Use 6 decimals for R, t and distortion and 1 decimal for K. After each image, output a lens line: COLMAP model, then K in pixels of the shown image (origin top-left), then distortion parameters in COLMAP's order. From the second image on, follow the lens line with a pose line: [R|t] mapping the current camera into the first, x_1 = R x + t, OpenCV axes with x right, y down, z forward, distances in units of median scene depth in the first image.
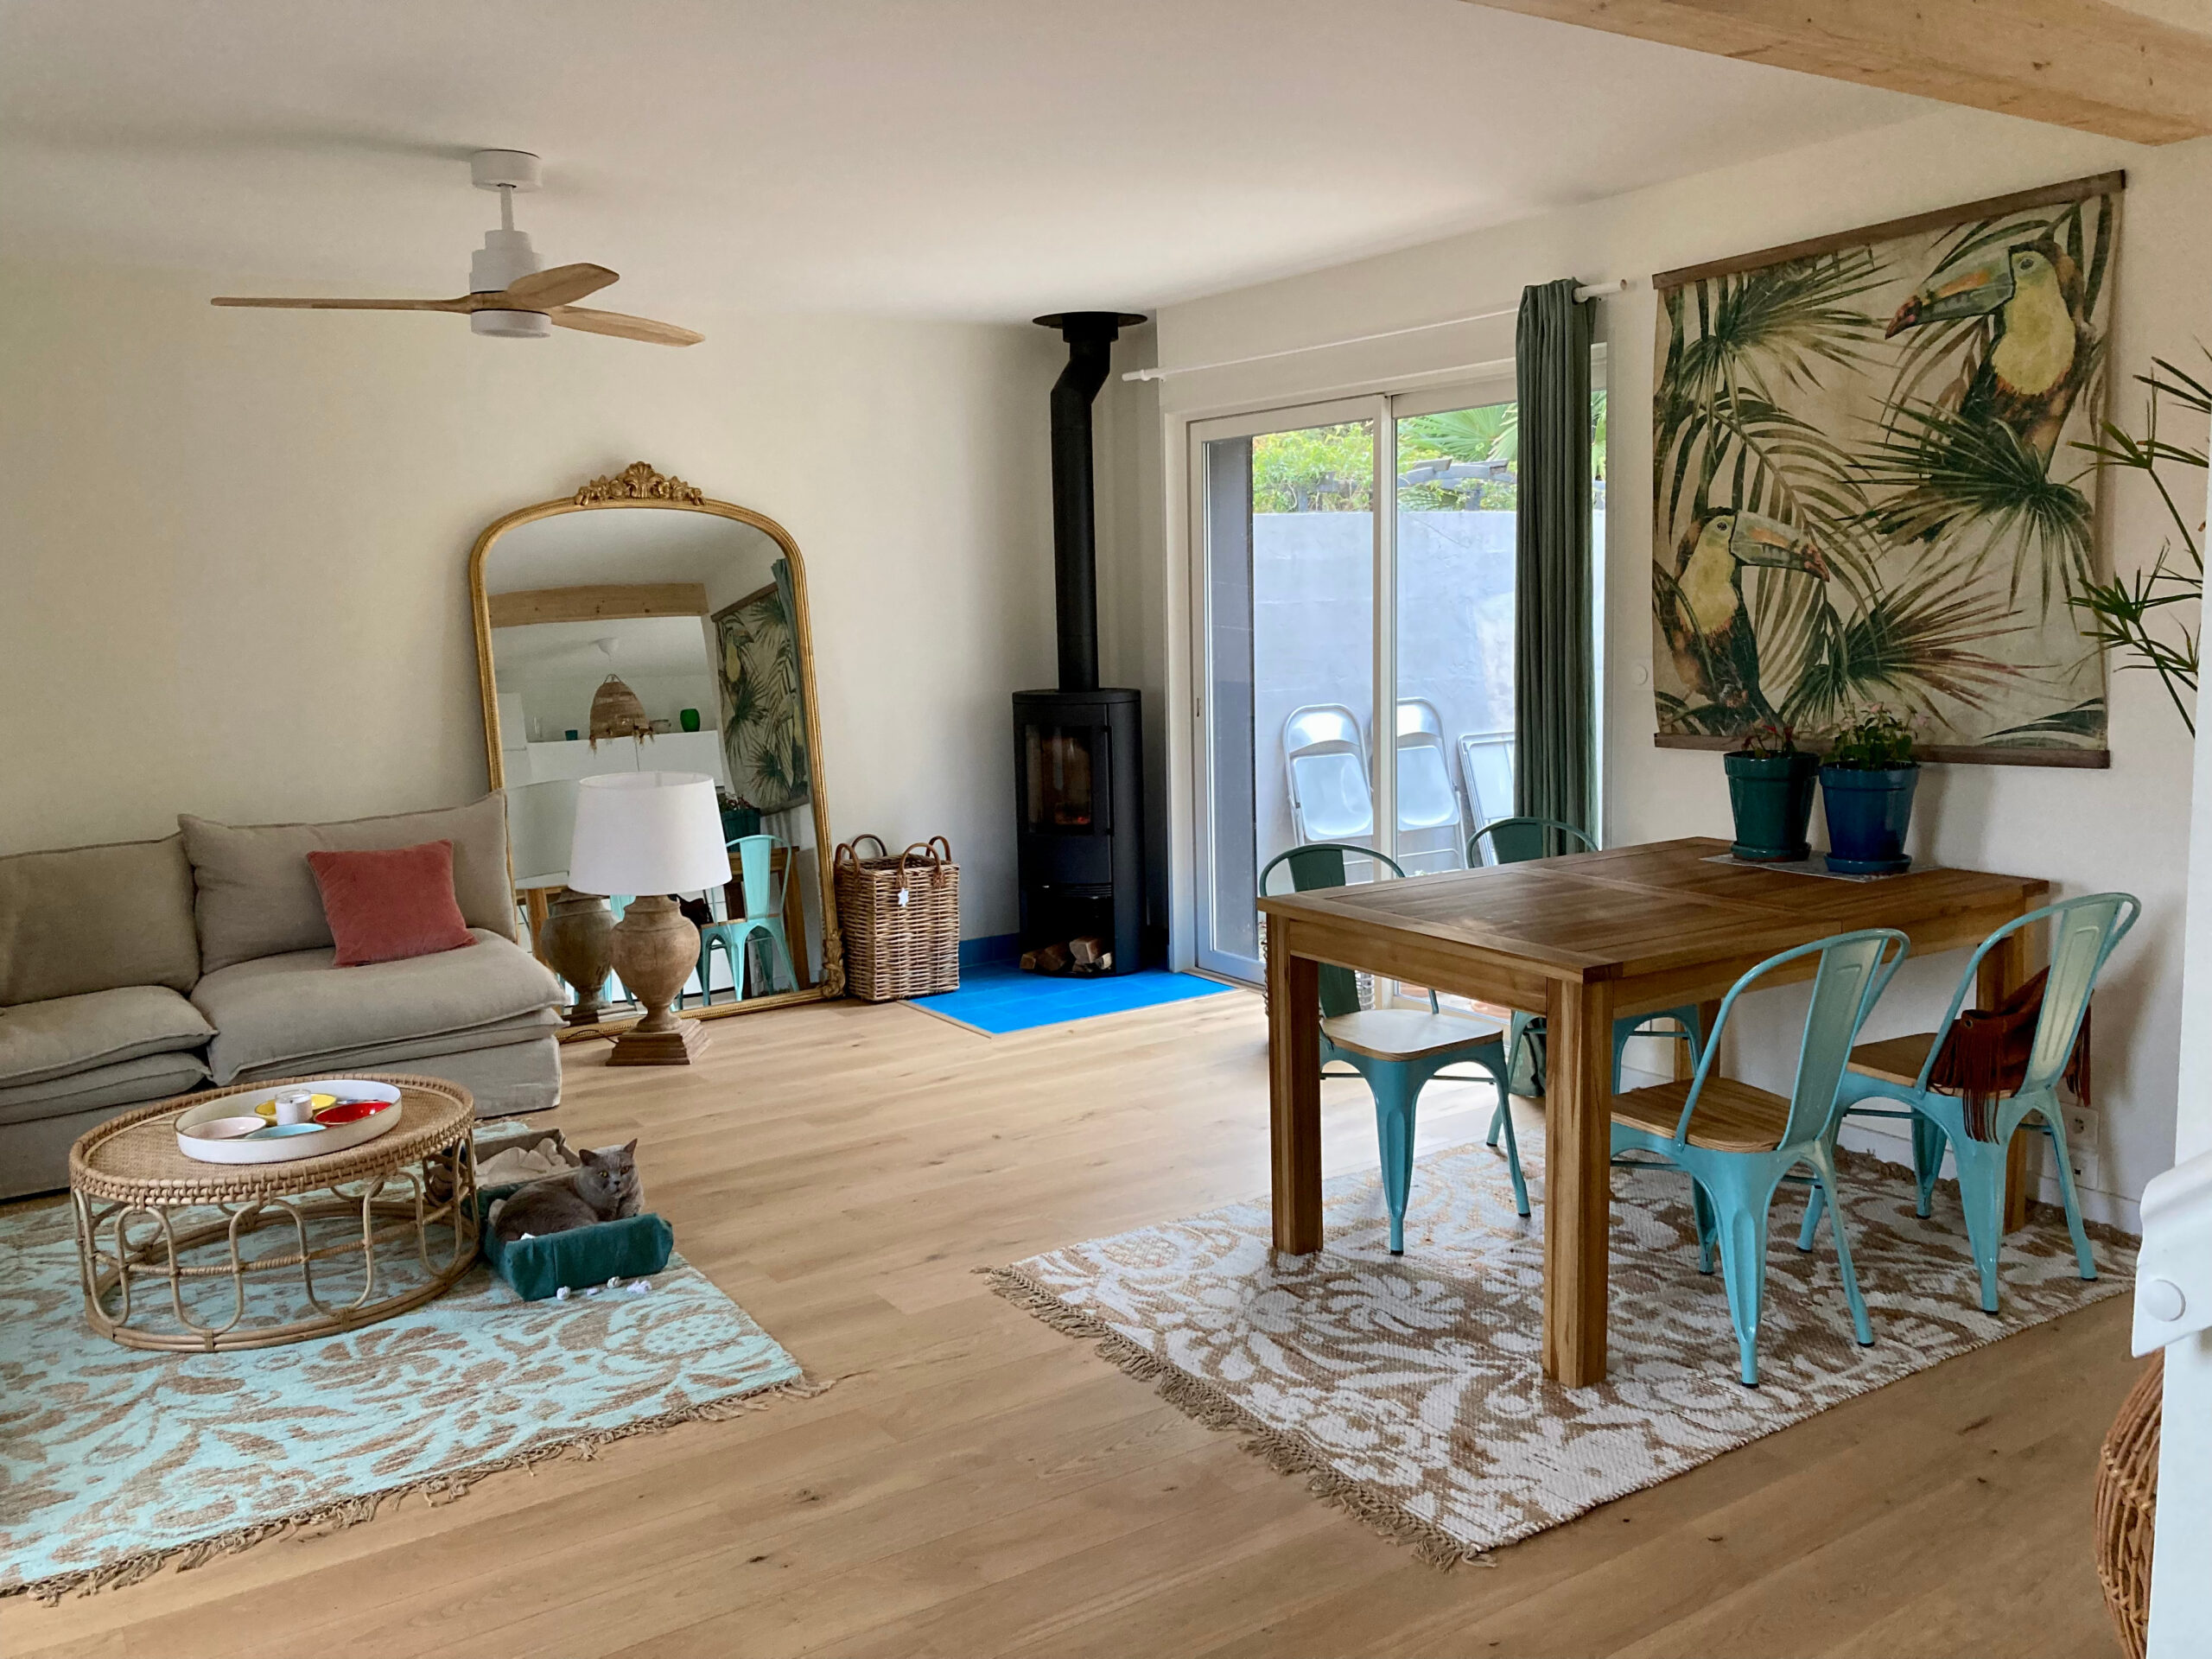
lens RADIAL K [[1834.4, 0, 1114.0], [0, 1834.4, 806.1], [0, 0, 1]] dist [0.054175, -0.058471]
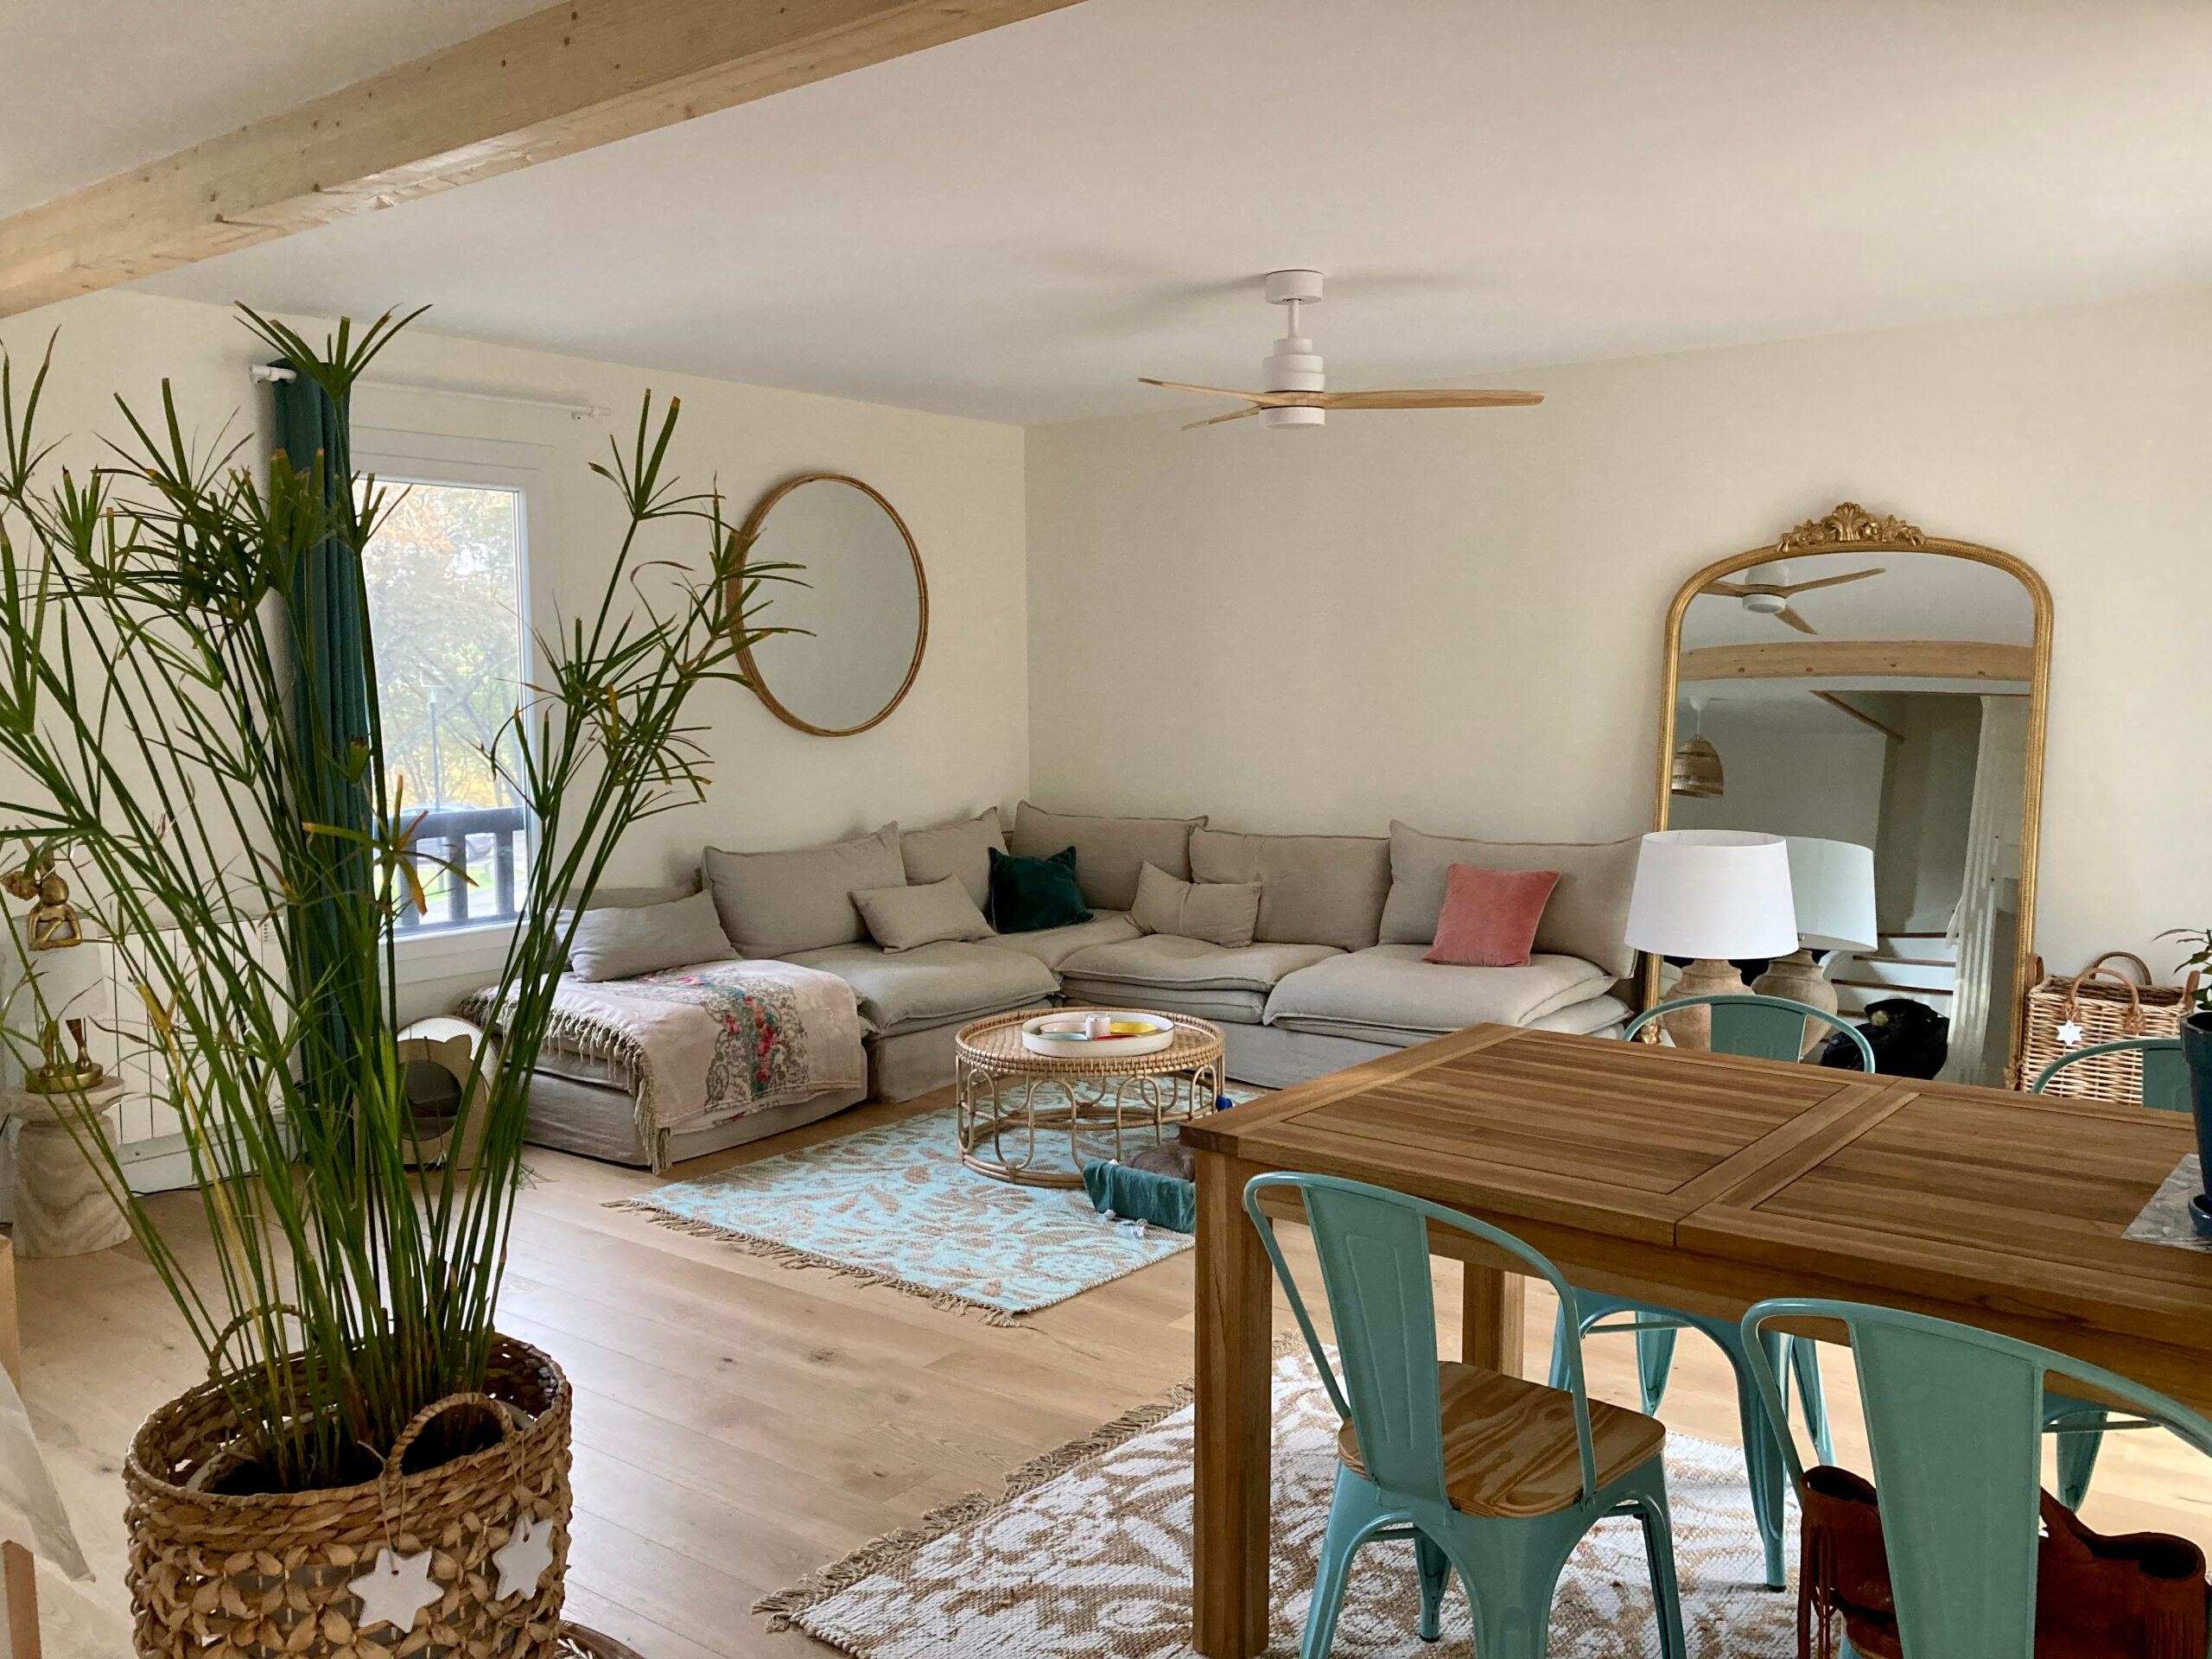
lens RADIAL K [[1834.4, 0, 1102.1], [0, 1834.4, 836.9], [0, 0, 1]] dist [0.054175, -0.058471]
pose [[0.312130, 0.112924, -0.943304, 0.796668], [-0.112477, 0.990320, 0.081335, -0.082403], [0.943358, 0.080712, 0.321810, 0.554773]]
